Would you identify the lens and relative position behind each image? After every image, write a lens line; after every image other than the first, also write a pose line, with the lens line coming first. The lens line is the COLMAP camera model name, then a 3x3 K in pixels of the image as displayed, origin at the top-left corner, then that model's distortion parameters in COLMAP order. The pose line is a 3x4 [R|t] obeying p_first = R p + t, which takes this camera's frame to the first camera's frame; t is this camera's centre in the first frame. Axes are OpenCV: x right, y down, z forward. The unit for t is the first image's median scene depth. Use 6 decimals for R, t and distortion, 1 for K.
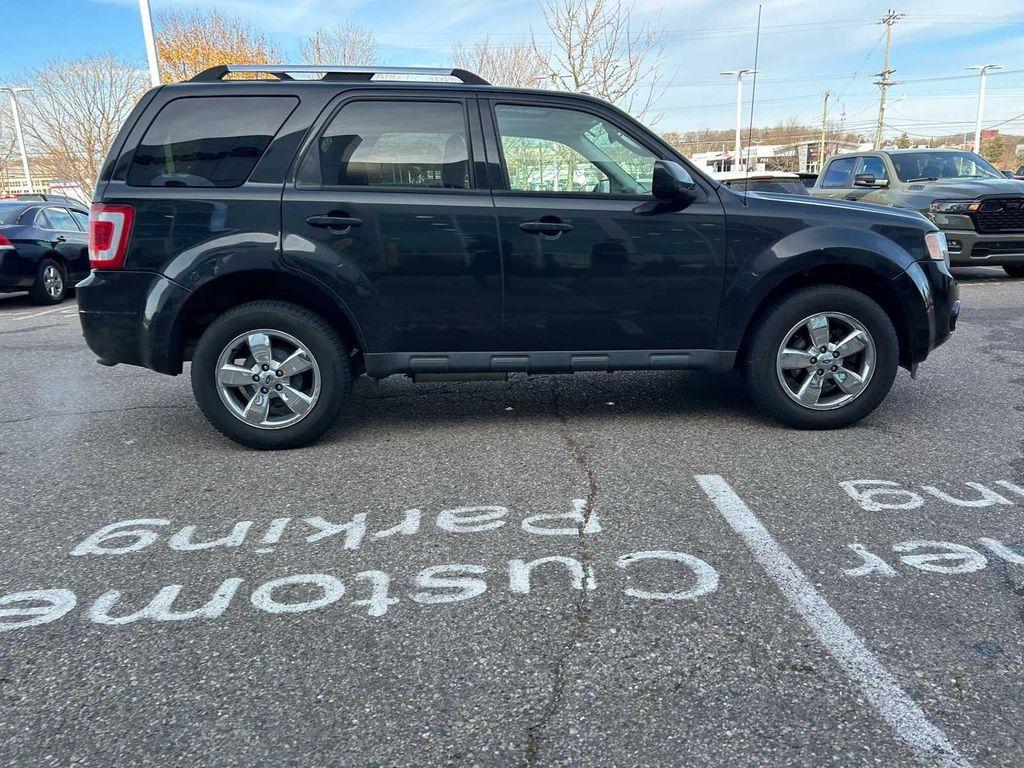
lens RADIAL K [[768.9, 0, 520.8], [0, 768.9, 386.4], [0, 0, 1]] dist [0.051597, -0.051897]
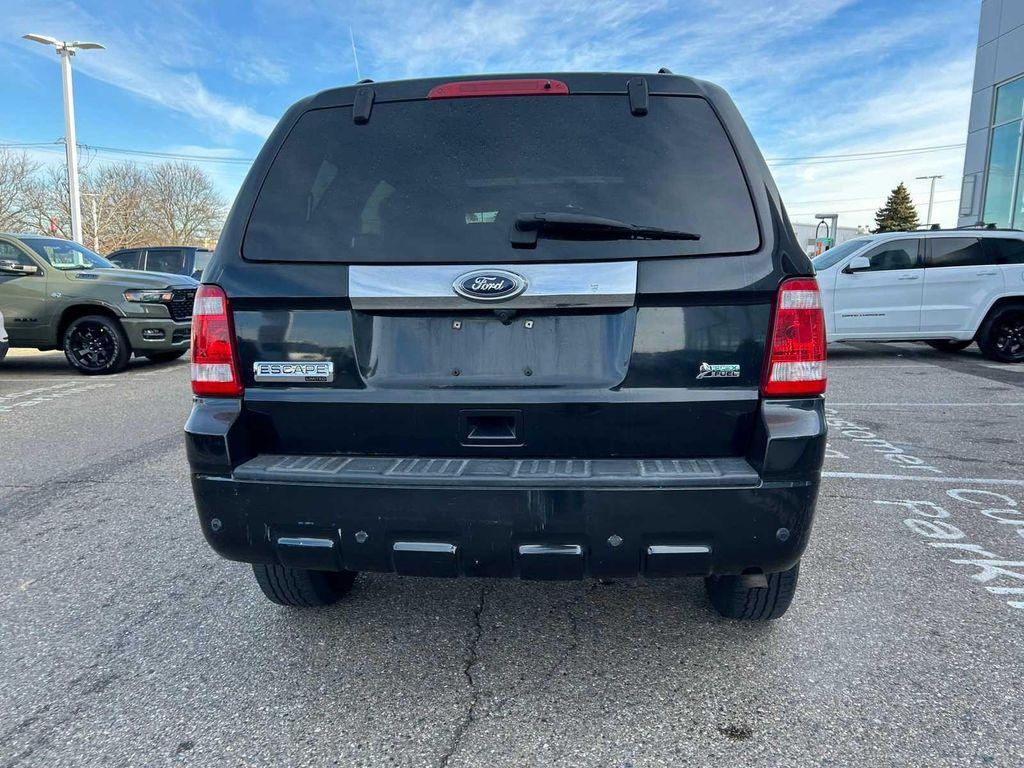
lens RADIAL K [[768.9, 0, 523.2], [0, 768.9, 388.4], [0, 0, 1]] dist [0.051597, -0.051897]
pose [[0.146202, -0.115878, 0.982444, -1.101912], [0.226411, 0.970675, 0.080796, -0.244579], [-0.962997, 0.210624, 0.168151, 1.099549]]
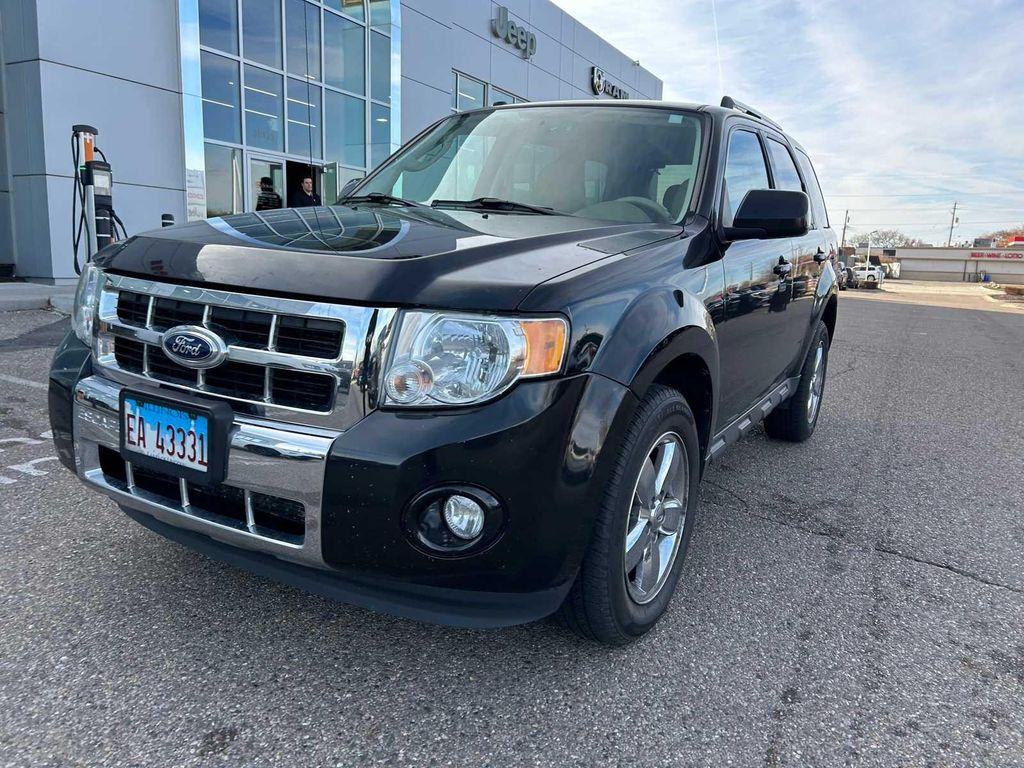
lens RADIAL K [[768.9, 0, 525.5], [0, 768.9, 382.9], [0, 0, 1]] dist [0.051597, -0.051897]
pose [[-0.534850, 0.155078, -0.830594, 0.931379], [-0.231884, 0.918331, 0.320778, -0.409934], [0.812506, 0.364169, -0.455209, 1.687928]]
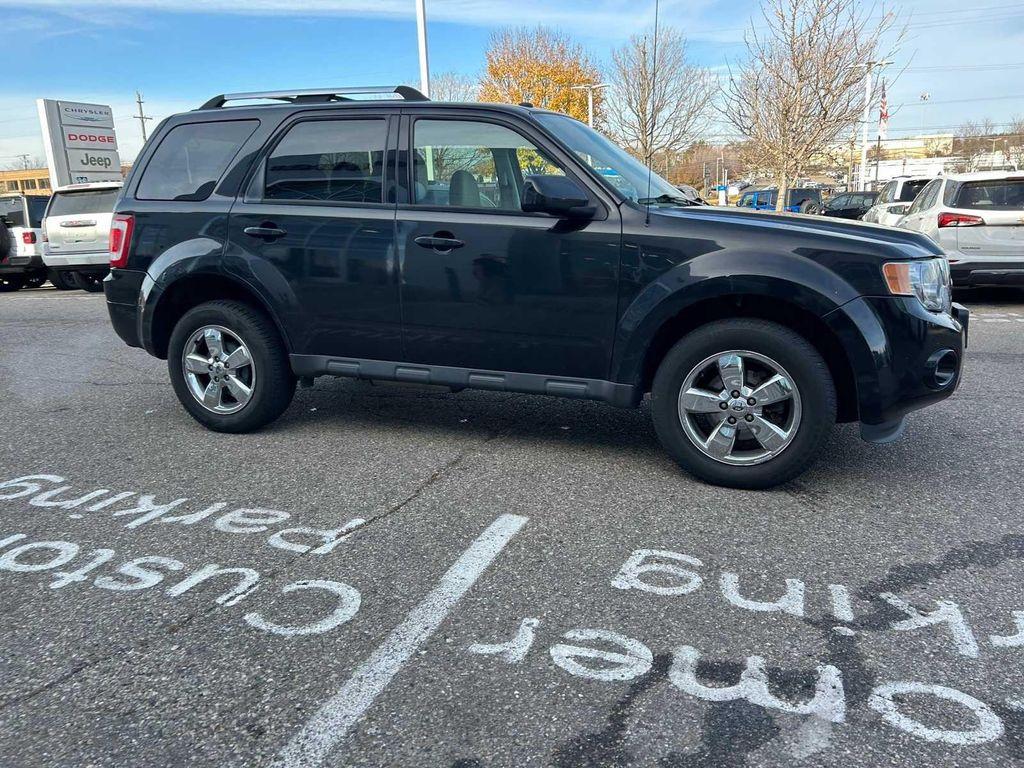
lens RADIAL K [[768.9, 0, 516.3], [0, 768.9, 375.5], [0, 0, 1]] dist [0.051597, -0.051897]
pose [[0.913818, 0.093172, -0.395291, 0.526353], [-0.098225, 0.995136, 0.007486, -0.052956], [0.394066, 0.031987, 0.918525, 0.134509]]
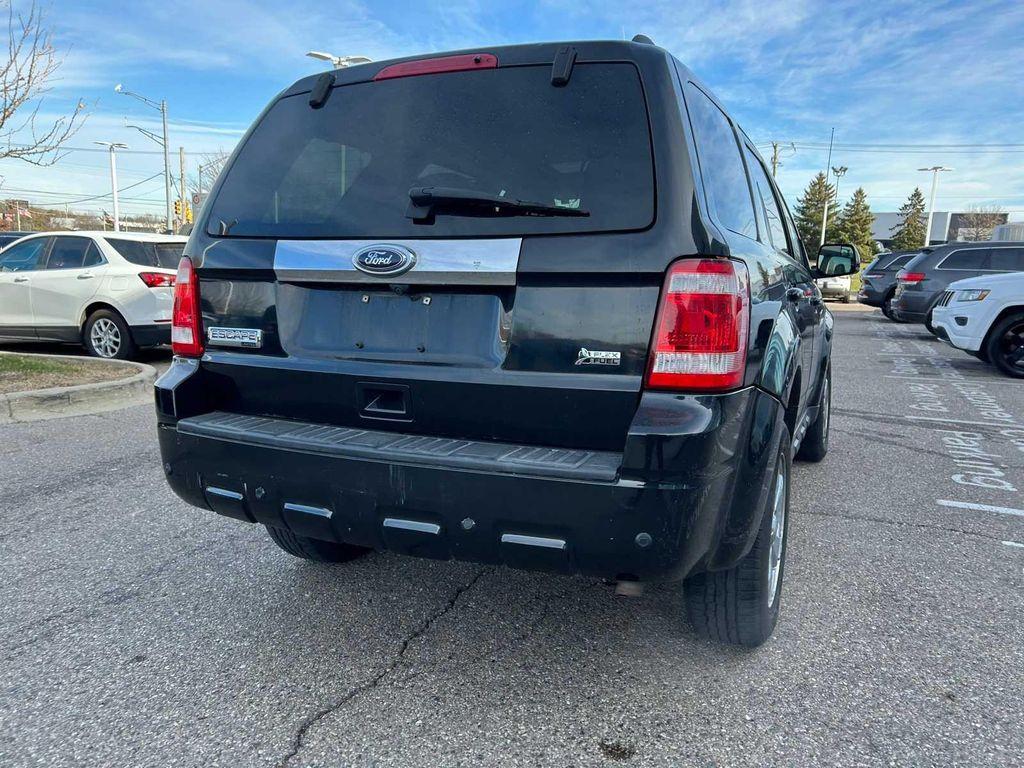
lens RADIAL K [[768.9, 0, 520.1], [0, 768.9, 389.7], [0, 0, 1]] dist [0.051597, -0.051897]
pose [[0.454582, -0.101217, 0.884935, -1.019994], [0.174079, 0.984459, 0.023178, -0.183401], [-0.873528, 0.143513, 0.465137, 0.877289]]
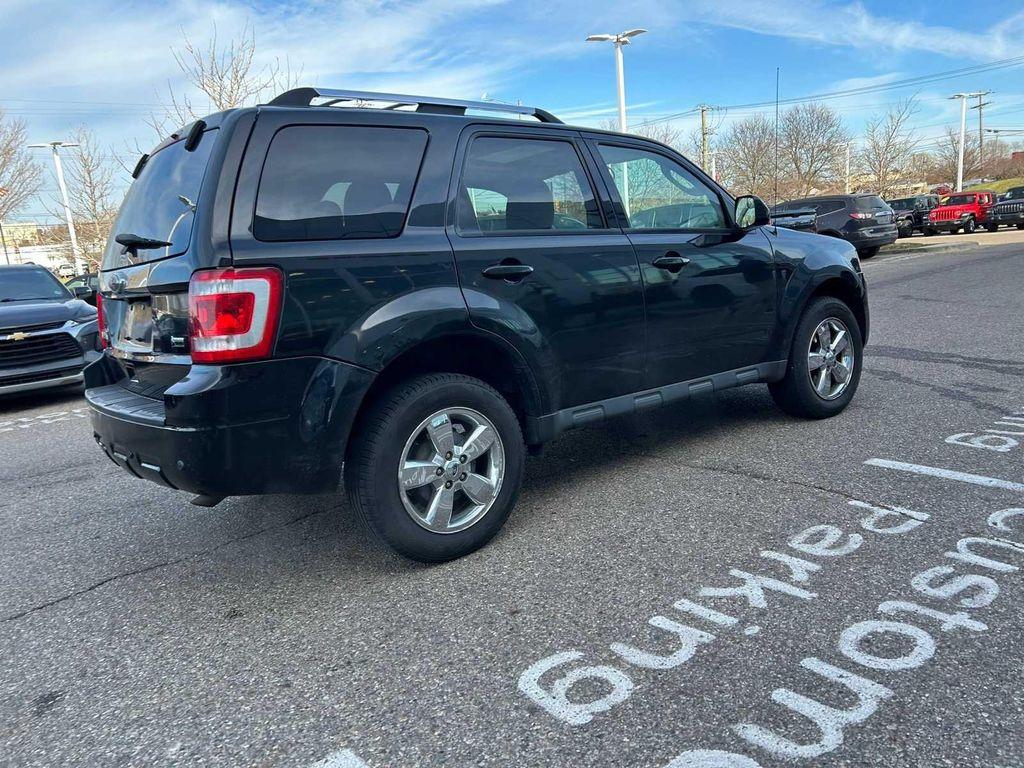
lens RADIAL K [[768.9, 0, 521.9], [0, 768.9, 389.3], [0, 0, 1]] dist [0.051597, -0.051897]
pose [[0.804839, -0.154569, 0.573012, -0.725189], [0.204506, 0.978589, -0.023272, -0.058726], [-0.557146, 0.135914, 0.819217, 0.299078]]
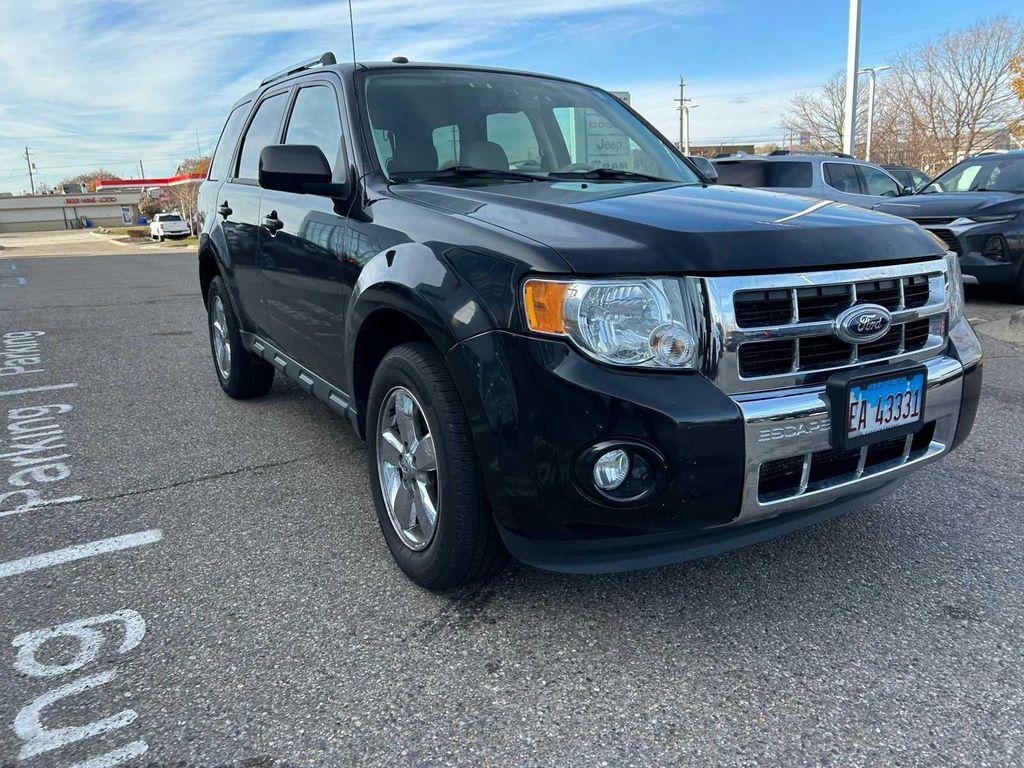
lens RADIAL K [[768.9, 0, 521.1], [0, 768.9, 387.2], [0, 0, 1]] dist [0.051597, -0.051897]
pose [[0.478655, 0.224961, -0.848694, 0.978820], [-0.195544, 0.969655, 0.146738, -0.209539], [0.855951, 0.095720, 0.508120, 0.801397]]
